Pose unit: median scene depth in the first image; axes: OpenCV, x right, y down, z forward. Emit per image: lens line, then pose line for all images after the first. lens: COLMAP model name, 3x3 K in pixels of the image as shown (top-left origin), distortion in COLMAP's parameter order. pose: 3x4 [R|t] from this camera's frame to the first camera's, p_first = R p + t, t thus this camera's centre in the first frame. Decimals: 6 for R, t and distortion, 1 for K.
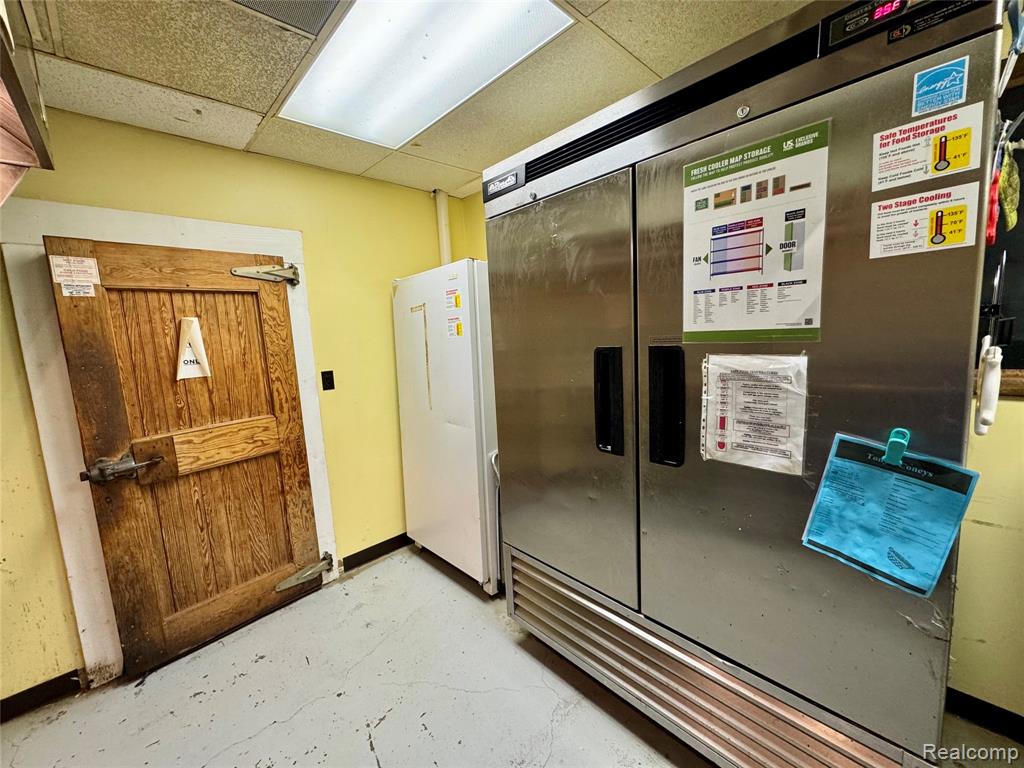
lens RADIAL K [[412.4, 0, 521.1], [0, 412.4, 379.1], [0, 0, 1]] dist [-0.003125, -0.000289]
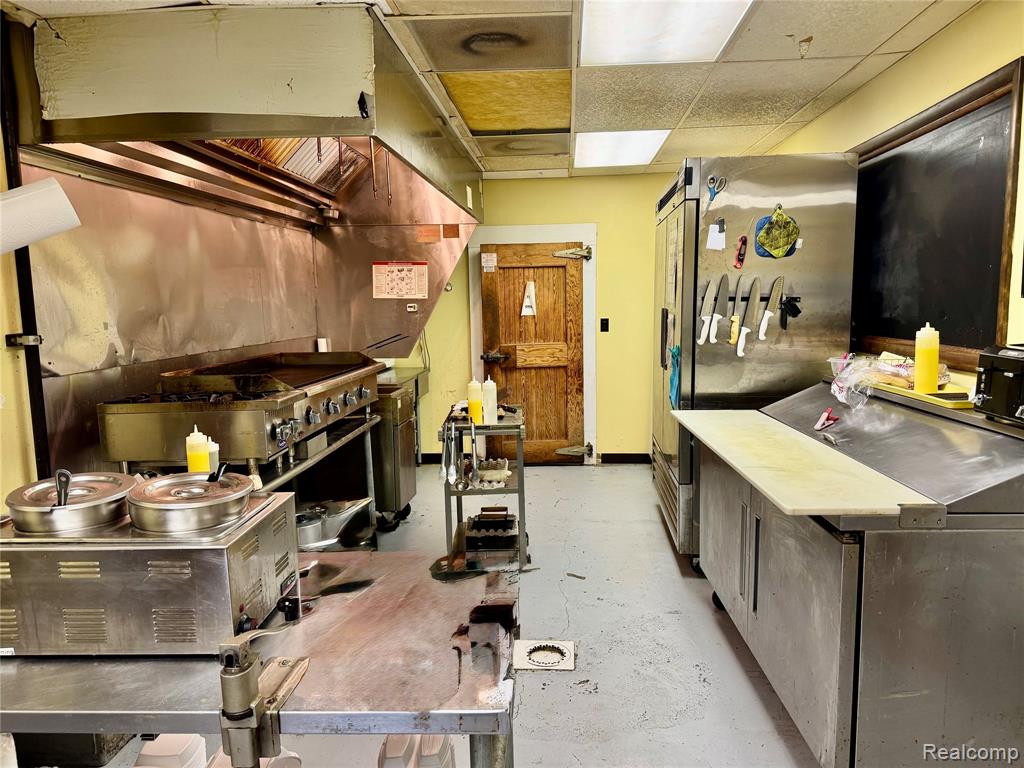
lens RADIAL K [[712.5, 0, 513.7], [0, 712.5, 388.0], [0, 0, 1]] dist [0.003283, 0.000073]
pose [[0.663797, 0.126470, -0.737143, 1.408937], [-0.104175, 0.991626, 0.076322, 0.076643], [0.740623, 0.026129, 0.671413, -1.065136]]
